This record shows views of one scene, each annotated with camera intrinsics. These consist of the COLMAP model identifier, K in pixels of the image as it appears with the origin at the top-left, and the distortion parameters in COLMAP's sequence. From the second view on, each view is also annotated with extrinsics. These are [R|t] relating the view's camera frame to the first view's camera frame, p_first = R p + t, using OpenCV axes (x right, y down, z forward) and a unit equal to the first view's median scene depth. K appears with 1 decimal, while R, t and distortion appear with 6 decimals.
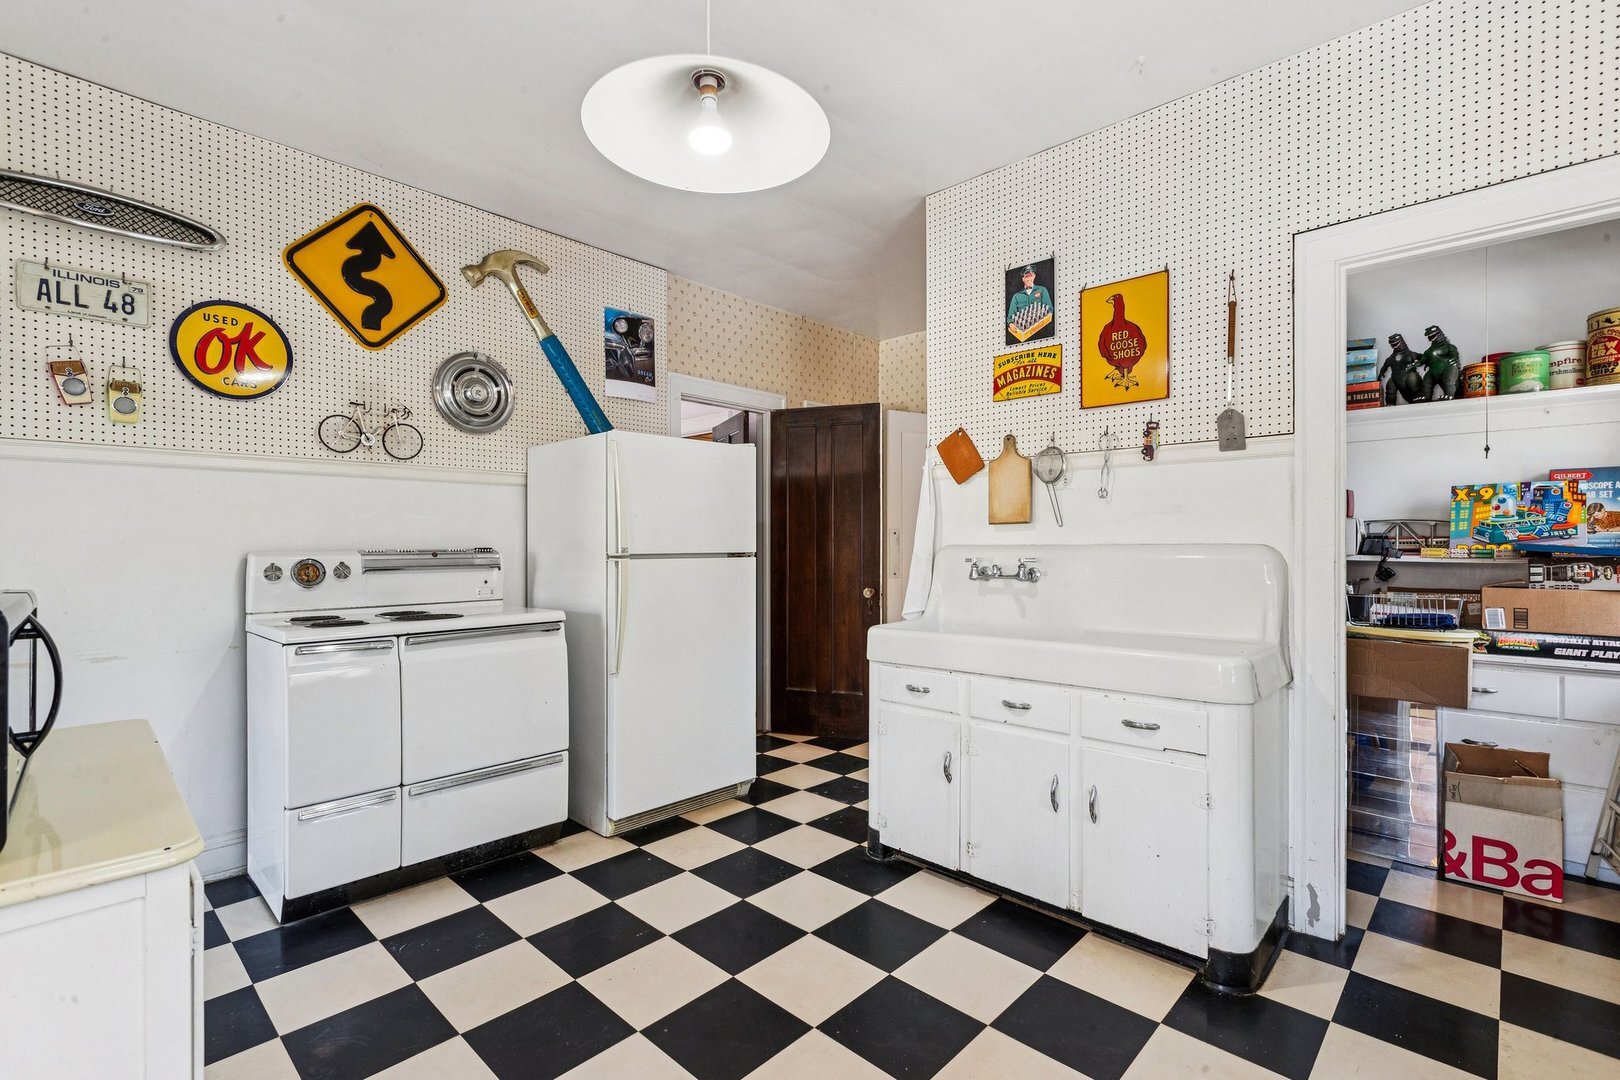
lens RADIAL K [[739.3, 0, 806.6], [0, 739.3, 528.0], [0, 0, 1]] dist [0.010270, -0.003081]
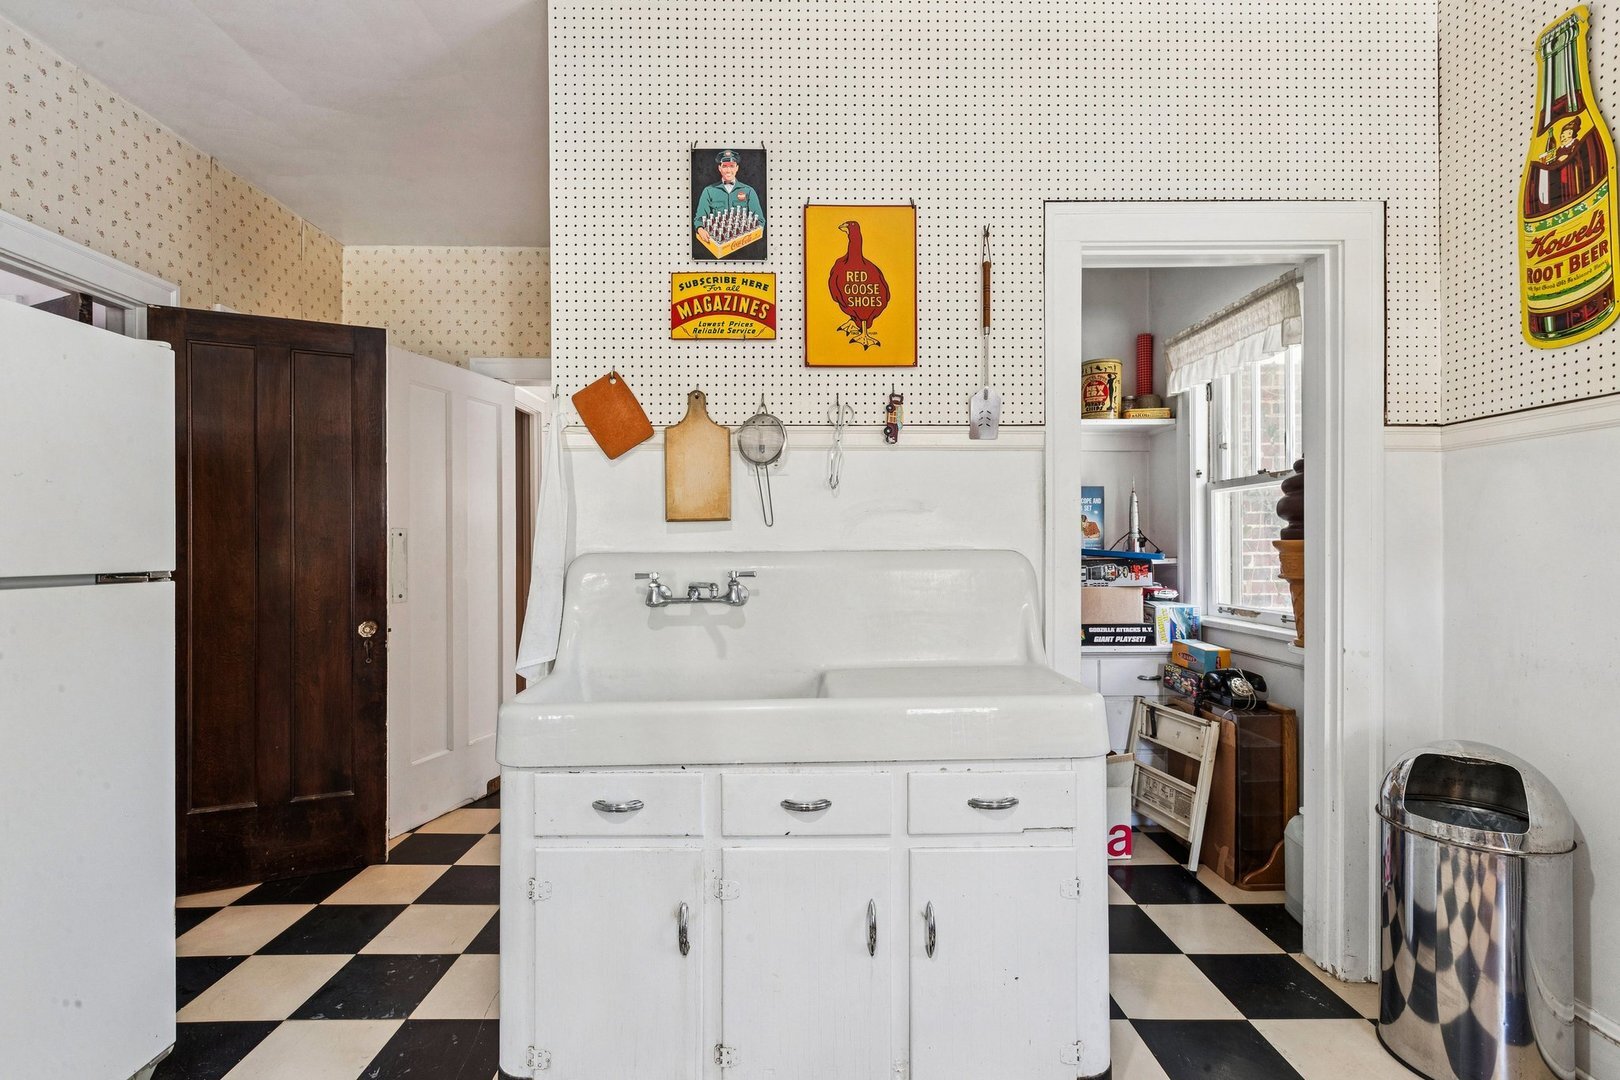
lens RADIAL K [[739.3, 0, 800.6], [0, 739.3, 540.1], [0, 0, 1]] dist [0.010270, -0.003081]
pose [[0.719422, 0.004455, 0.694559, -0.130978], [-0.012532, 0.999900, 0.006567, 0.006201], [-0.694460, -0.013429, 0.719406, 0.439781]]
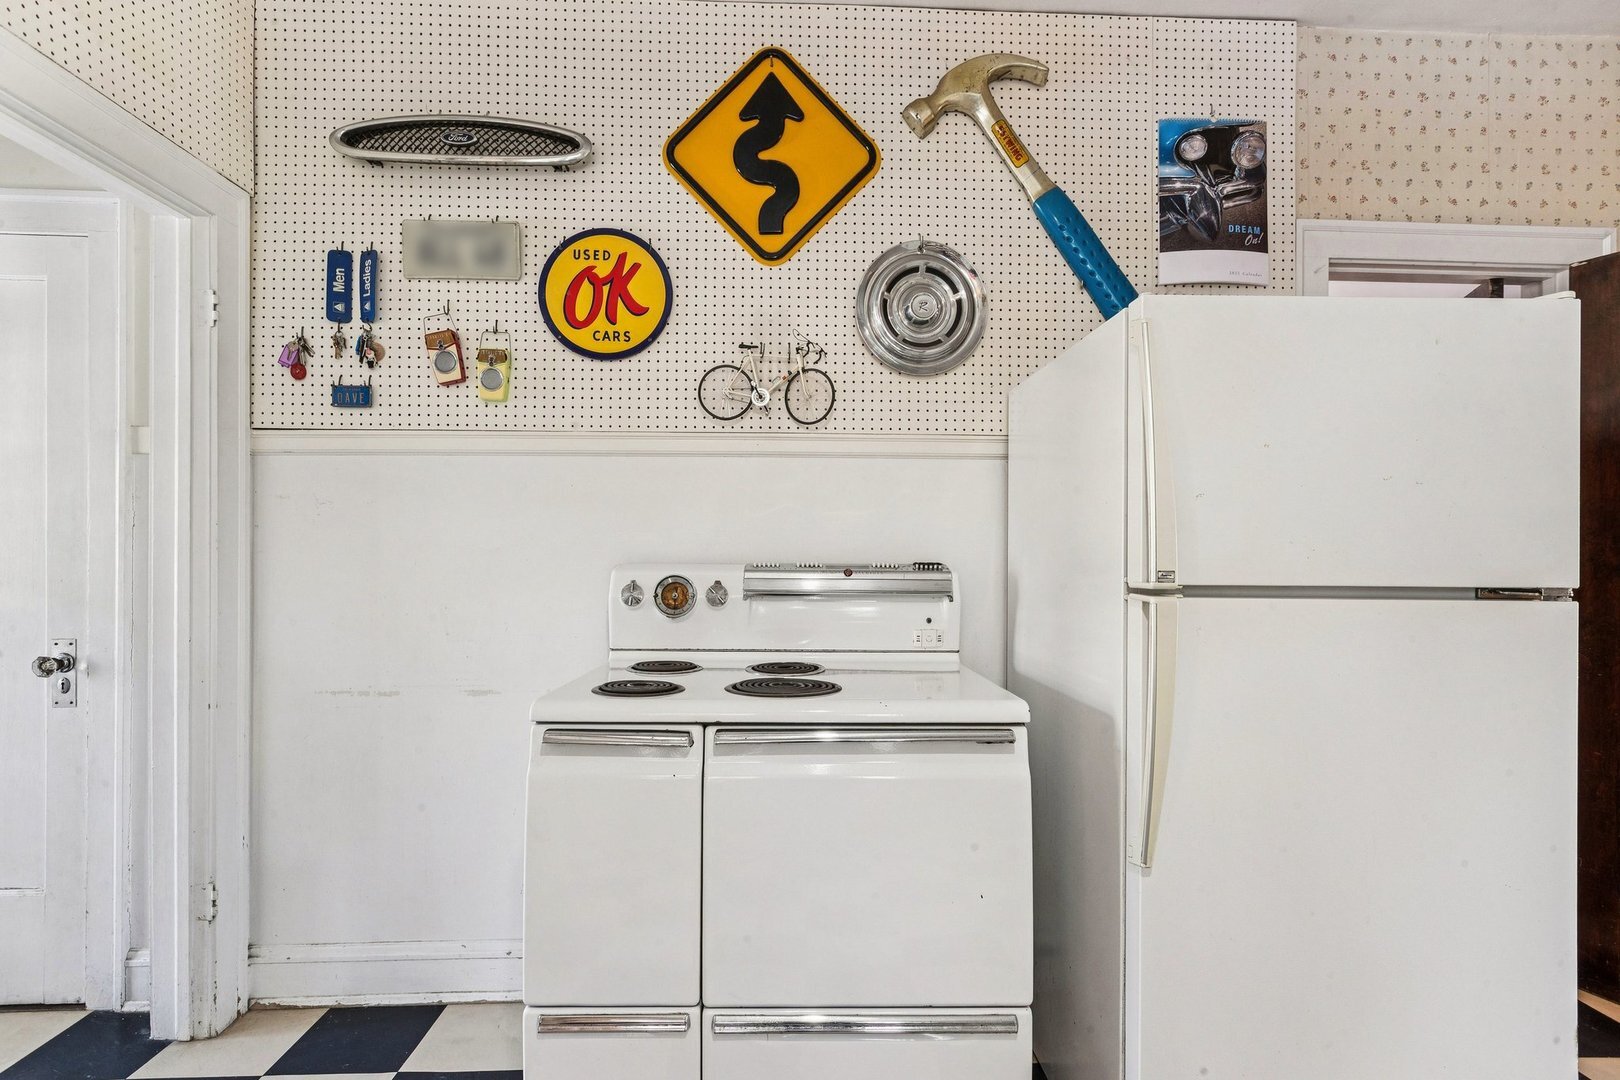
lens RADIAL K [[739.3, 0, 800.4], [0, 739.3, 549.7], [0, 0, 1]] dist [0.010270, -0.003081]
pose [[0.710607, 0.006633, -0.703558, -0.097611], [0.006558, 0.999850, 0.016051, 0.006970], [0.703559, -0.016020, 0.710457, 0.553136]]
